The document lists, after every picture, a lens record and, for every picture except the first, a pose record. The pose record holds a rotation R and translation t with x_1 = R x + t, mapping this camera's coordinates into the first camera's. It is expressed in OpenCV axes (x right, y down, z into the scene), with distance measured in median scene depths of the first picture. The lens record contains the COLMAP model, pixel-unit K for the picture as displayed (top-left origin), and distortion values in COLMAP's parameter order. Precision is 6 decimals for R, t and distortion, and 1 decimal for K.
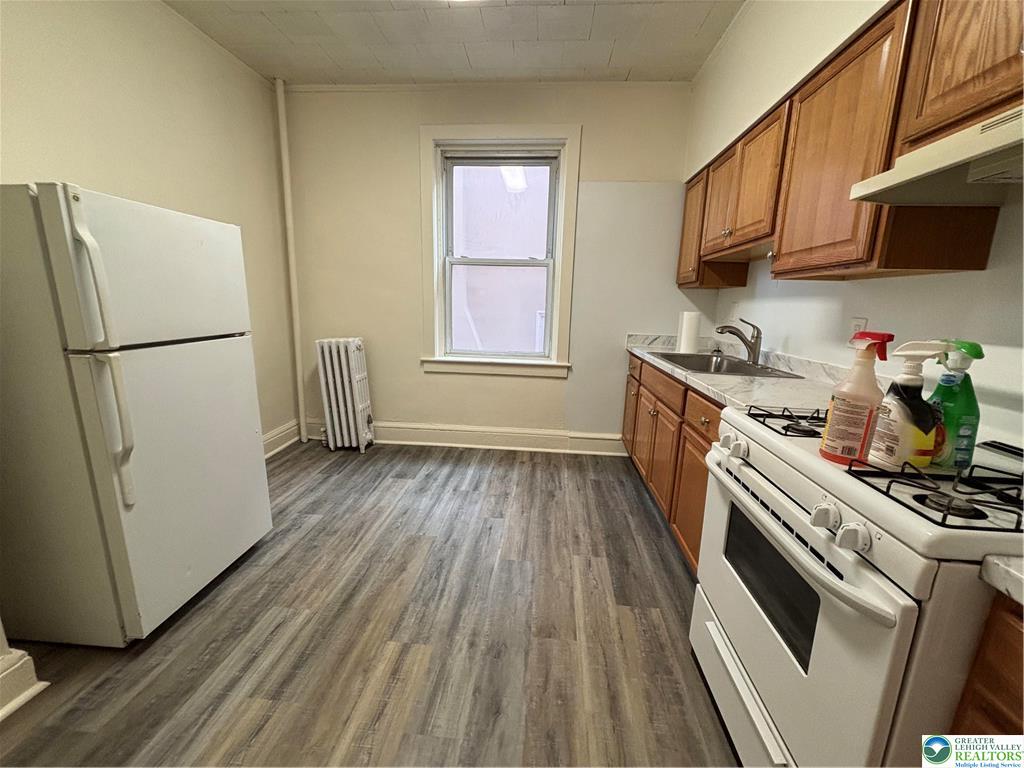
lens RADIAL K [[411.7, 0, 509.8], [0, 411.7, 384.1], [0, 0, 1]] dist [0.000488, 0.000551]
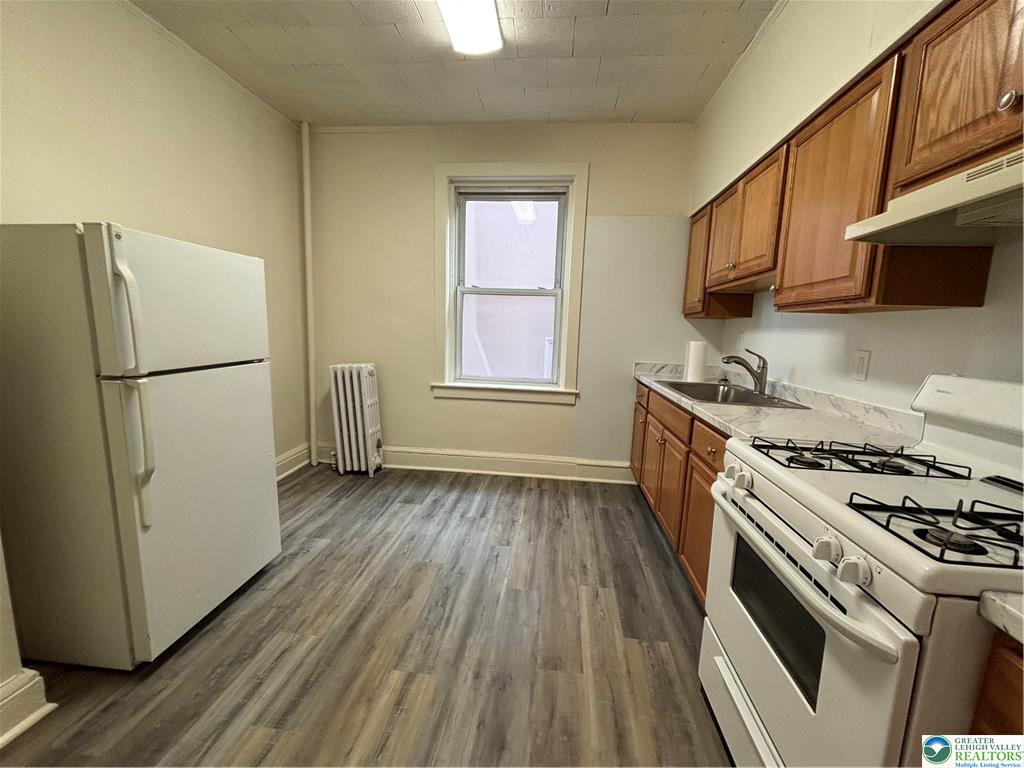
lens RADIAL K [[411.7, 0, 510.0], [0, 411.7, 384.5], [0, 0, 1]] dist [0.000488, 0.000551]
pose [[0.999734, 0.009735, -0.020890, 0.001257], [-0.010949, 0.998209, -0.058814, -0.008060], [0.020280, 0.059027, 0.998050, -0.027015]]
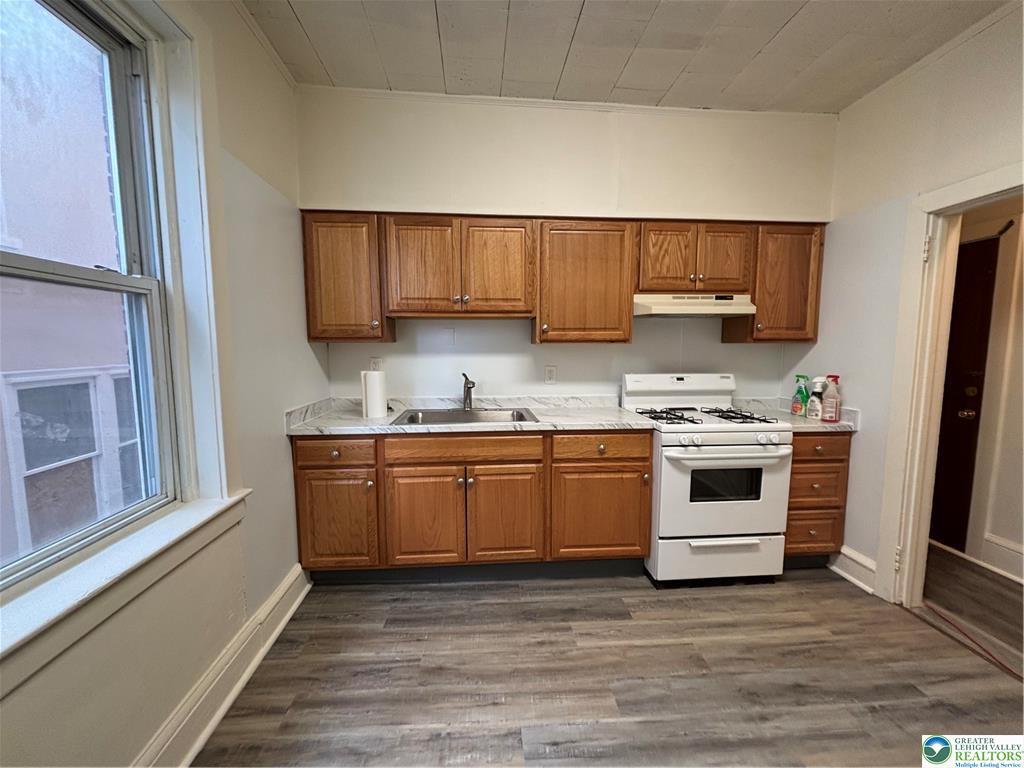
lens RADIAL K [[411.7, 0, 513.3], [0, 411.7, 383.1], [0, 0, 1]] dist [0.000488, 0.000551]
pose [[-0.174866, -0.119386, 0.977327, -0.831249], [0.188246, 0.970256, 0.152203, -0.402475], [-0.966429, 0.210593, -0.147191, 1.504806]]
